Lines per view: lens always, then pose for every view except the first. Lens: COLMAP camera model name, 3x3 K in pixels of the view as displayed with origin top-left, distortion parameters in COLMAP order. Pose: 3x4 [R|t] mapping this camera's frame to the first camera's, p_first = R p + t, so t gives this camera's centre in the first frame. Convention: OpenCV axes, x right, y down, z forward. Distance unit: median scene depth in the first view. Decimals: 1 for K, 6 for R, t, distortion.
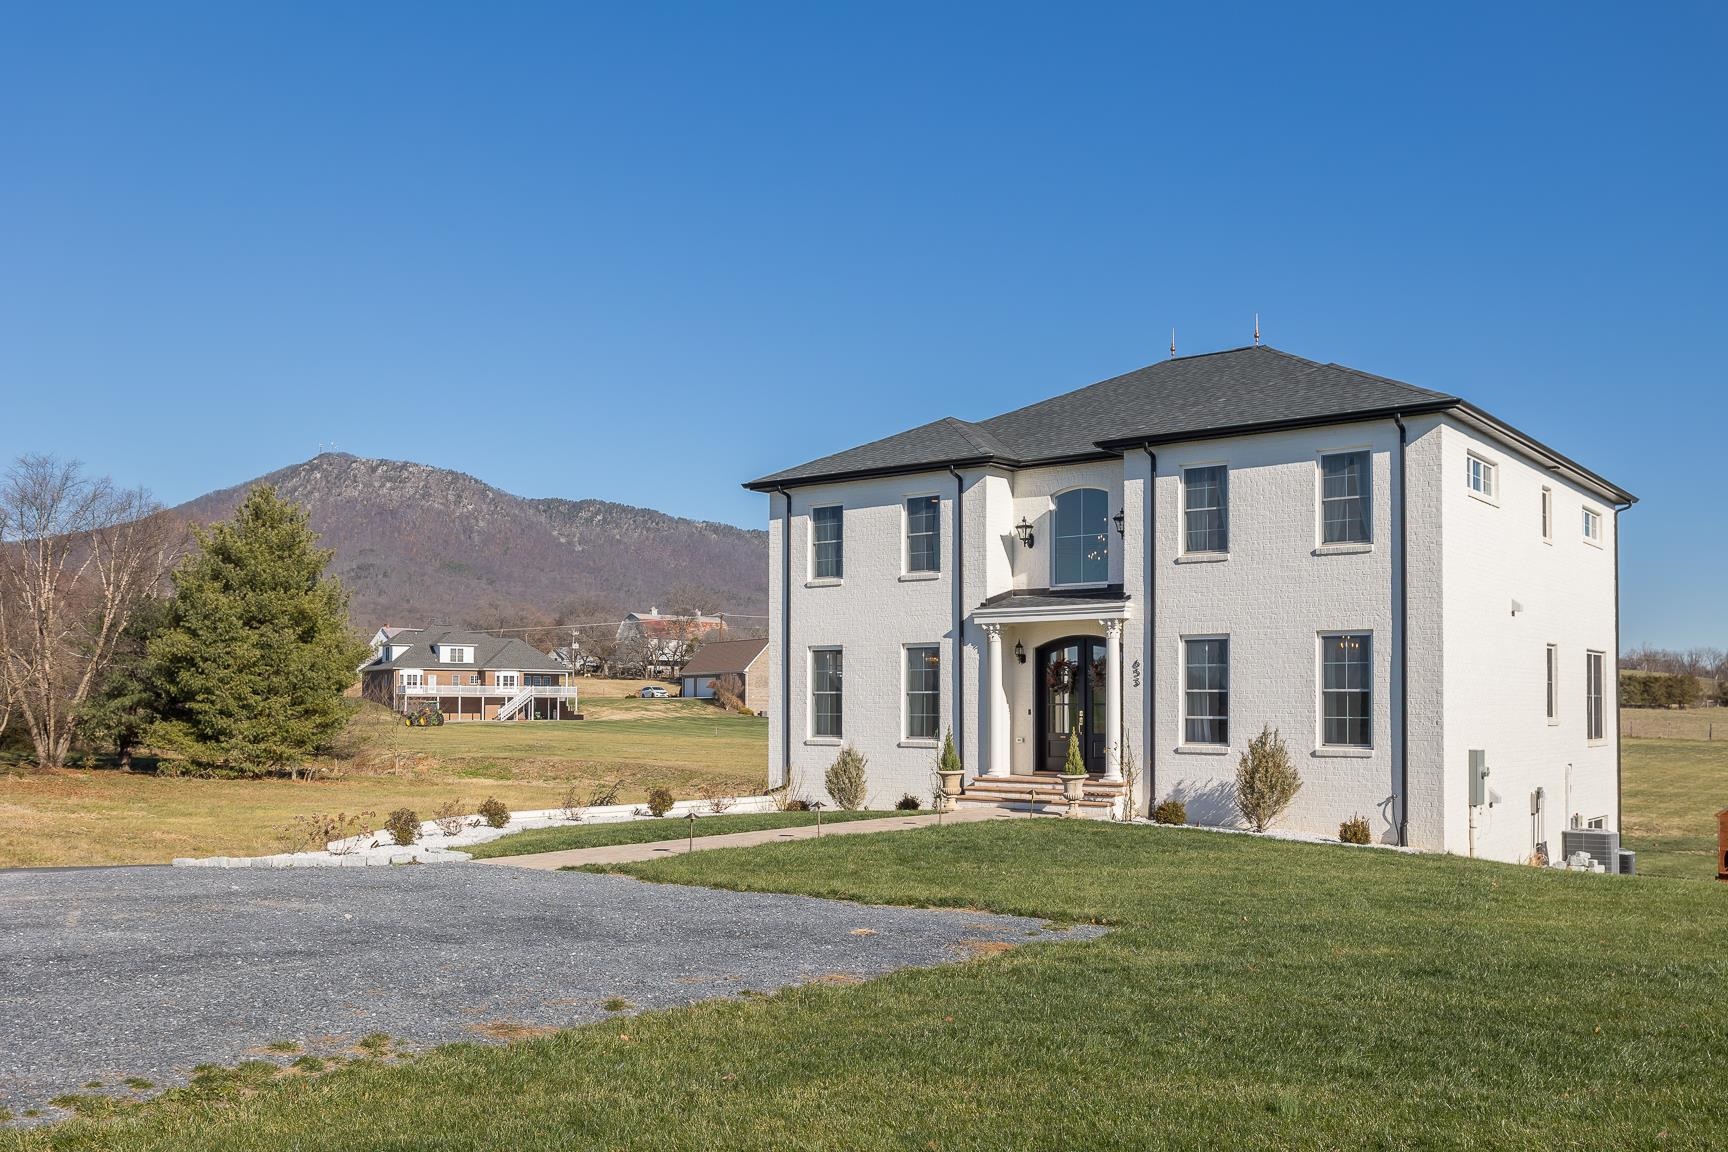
lens RADIAL K [[1508.8, 0, 875.6], [0, 1508.8, 694.1], [0, 0, 1]] dist [-0.002608, 0.000163]
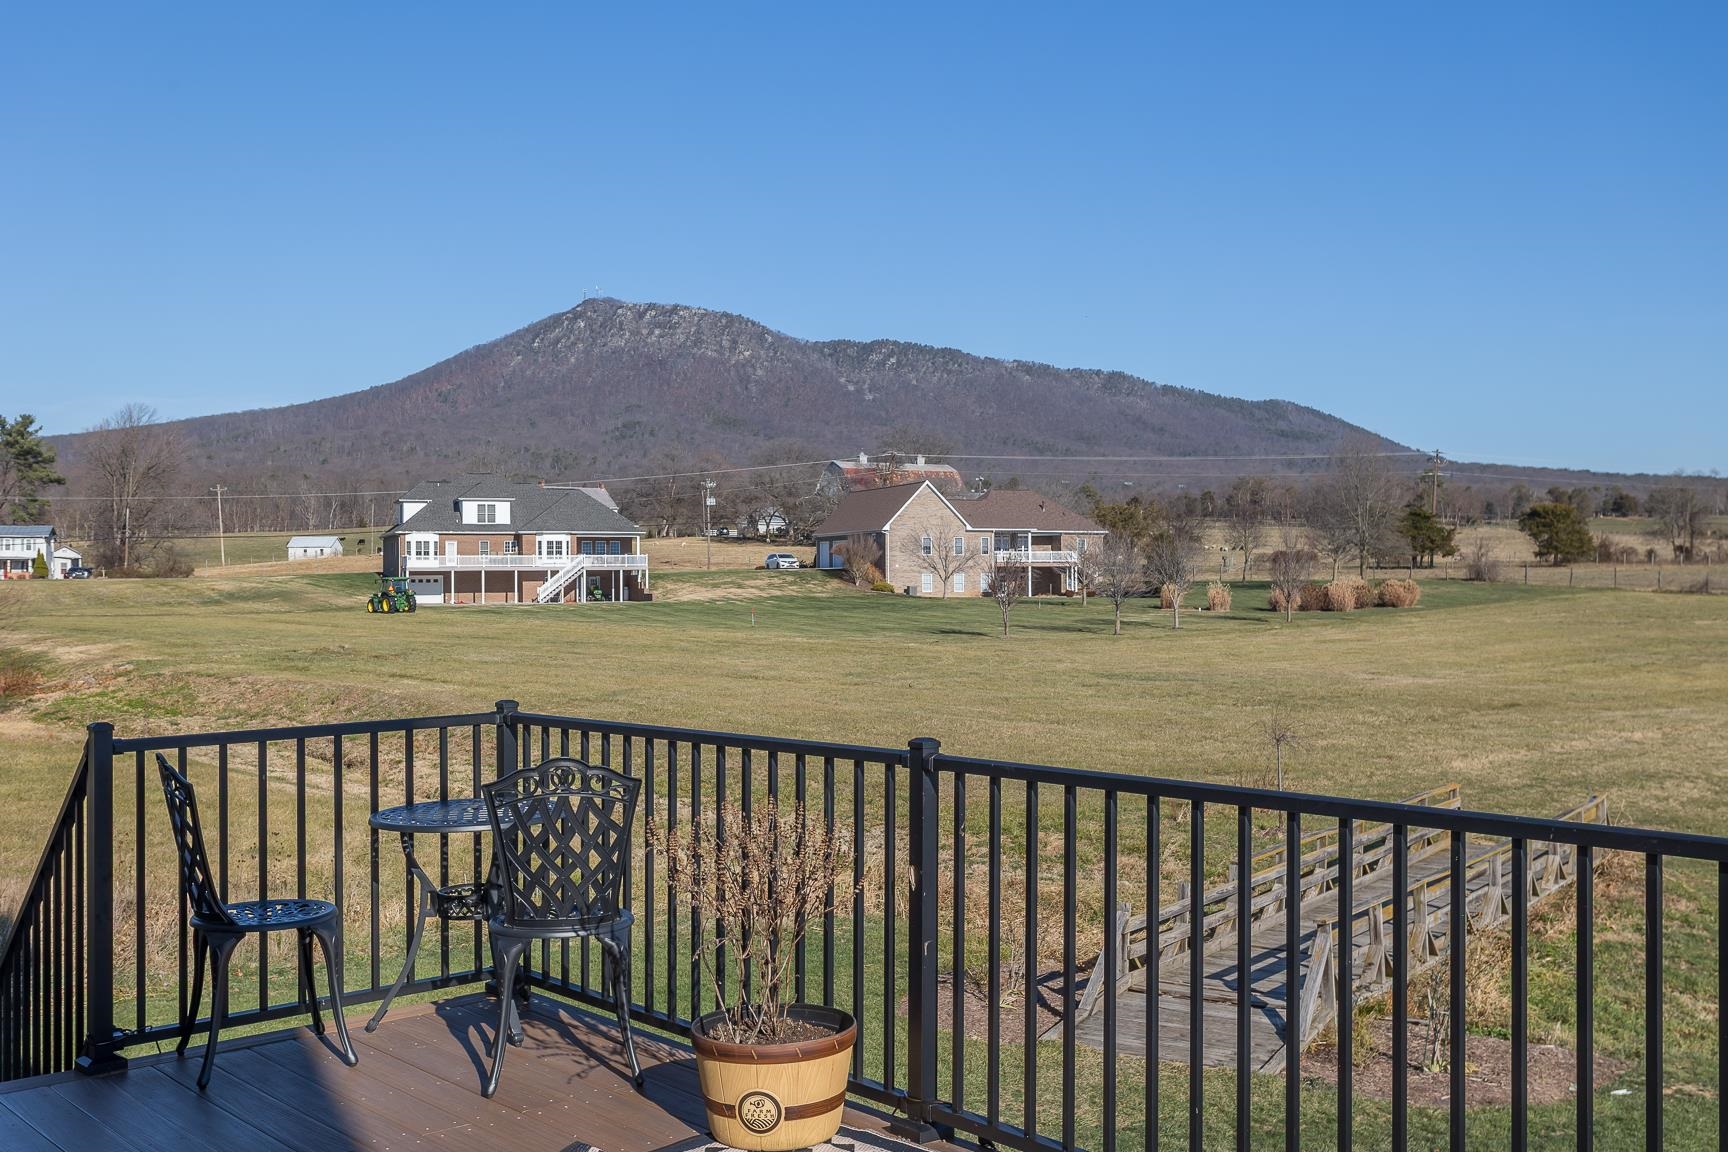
lens RADIAL K [[1755.8, 0, 849.6], [0, 1755.8, 569.6], [0, 0, 1]] dist [0.004328, 0.000000]
pose [[0.976664, -0.010903, -0.214495, 0.075107], [0.011544, 0.999932, 0.001734, 0.001838], [0.214462, -0.004170, 0.976723, 0.203112]]
